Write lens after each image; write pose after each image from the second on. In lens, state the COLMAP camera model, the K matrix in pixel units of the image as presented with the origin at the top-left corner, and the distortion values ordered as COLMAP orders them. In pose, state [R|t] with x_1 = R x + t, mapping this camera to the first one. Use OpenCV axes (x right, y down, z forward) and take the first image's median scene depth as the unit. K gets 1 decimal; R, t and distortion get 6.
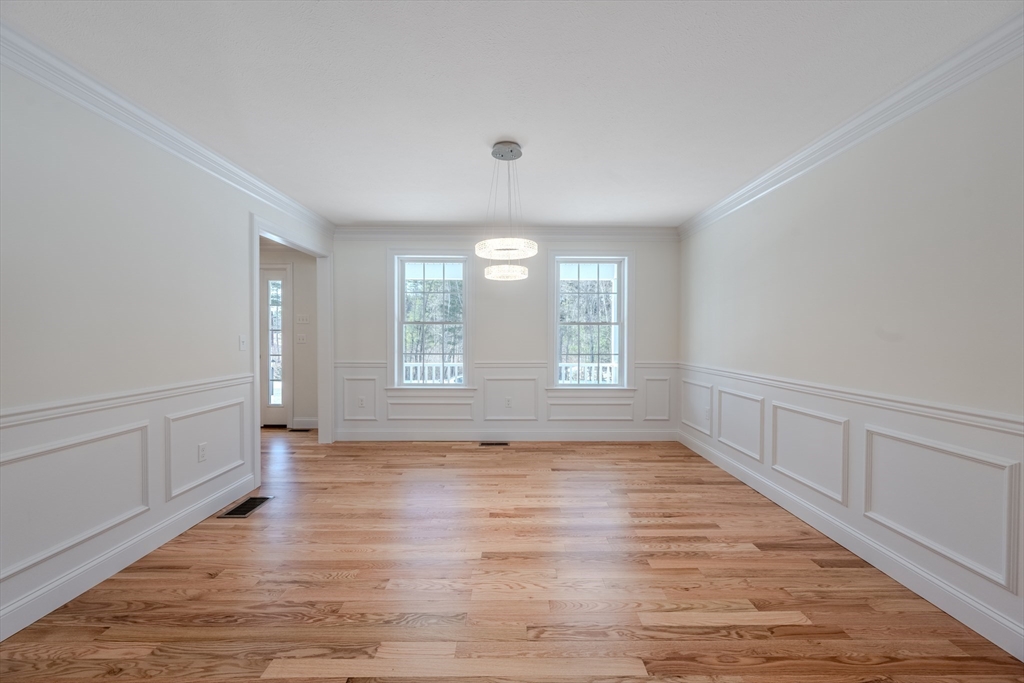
lens RADIAL K [[400.1, 0, 512.0], [0, 400.1, 341.5], [0, 0, 1]] dist [-0.000296, 0.000046]
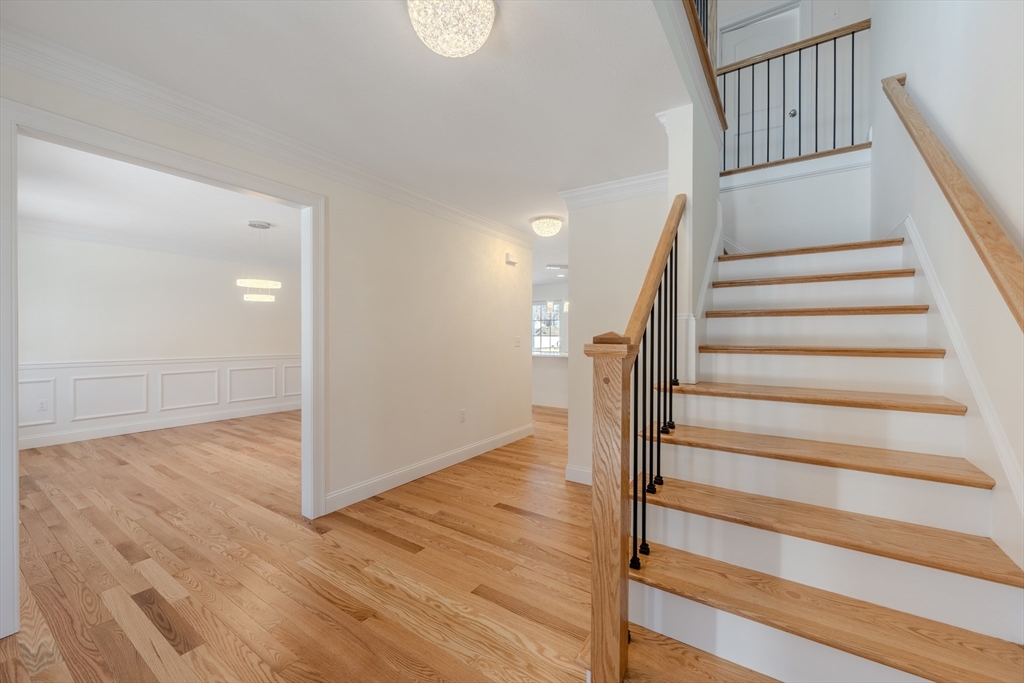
lens RADIAL K [[400.1, 0, 512.0], [0, 400.1, 341.5], [0, 0, 1]] dist [-0.000296, 0.000046]
pose [[-0.832524, -0.013783, 0.553818, -1.458929], [0.001443, 0.999633, 0.027048, -0.033033], [-0.553987, 0.023318, -0.832199, 1.436975]]
